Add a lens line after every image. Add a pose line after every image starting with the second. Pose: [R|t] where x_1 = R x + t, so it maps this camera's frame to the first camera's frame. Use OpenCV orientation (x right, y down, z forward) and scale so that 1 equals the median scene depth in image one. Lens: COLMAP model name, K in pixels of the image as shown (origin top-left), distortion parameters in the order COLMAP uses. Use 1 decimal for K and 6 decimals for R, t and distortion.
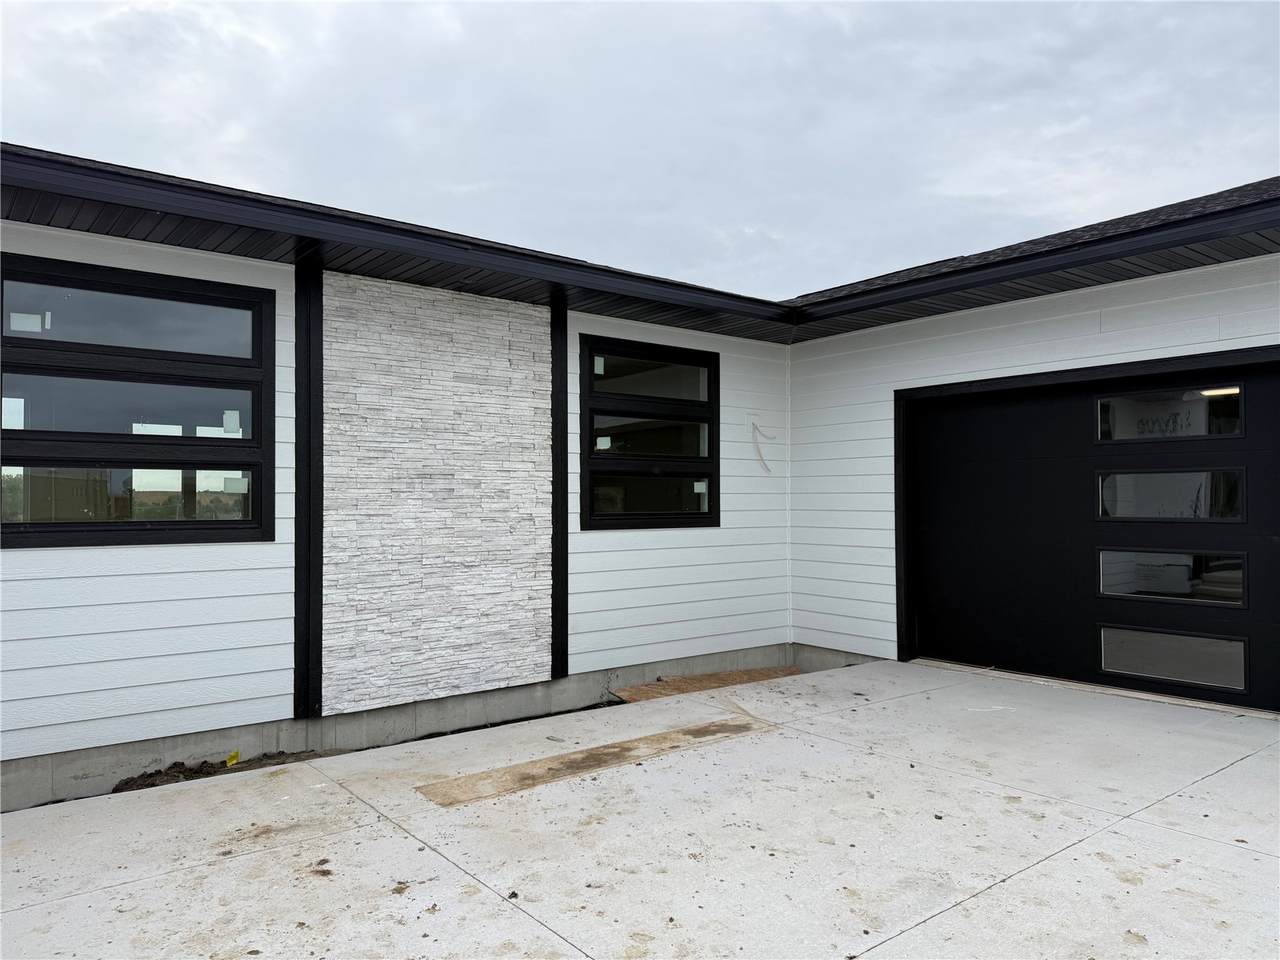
lens RADIAL K [[886.1, 0, 633.6], [0, 886.1, 479.2], [0, 0, 1]] dist [0.128899, -0.014508]
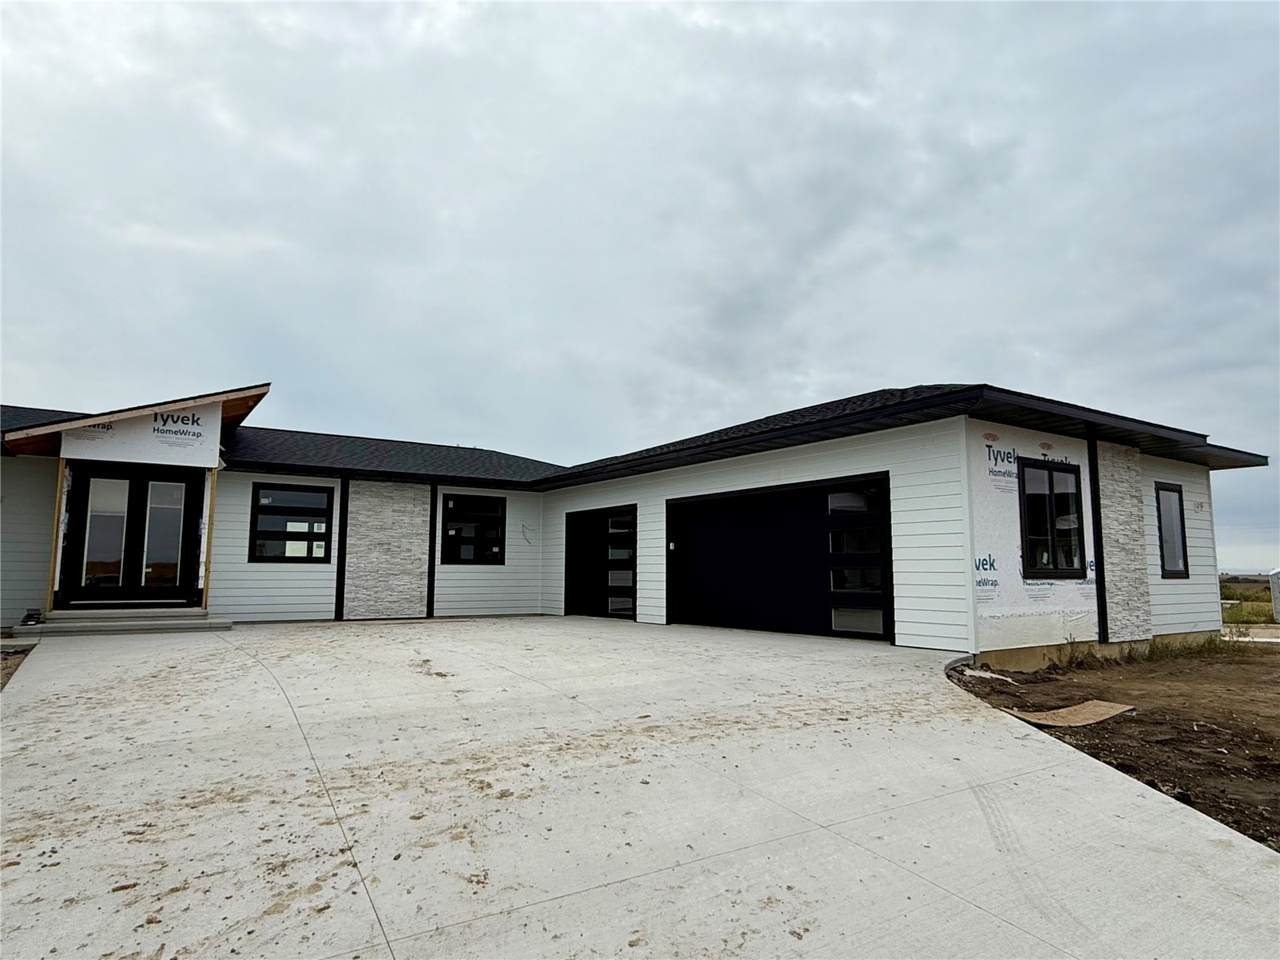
lens RADIAL K [[779.7, 0, 636.8], [0, 779.7, 483.9], [0, 0, 1]] dist [-0.003632, 0.001847]
pose [[0.996097, -0.005481, -0.088091, 0.805578], [-0.002807, 0.995598, -0.093683, 0.035875], [0.088217, 0.093564, 0.991697, -1.452467]]
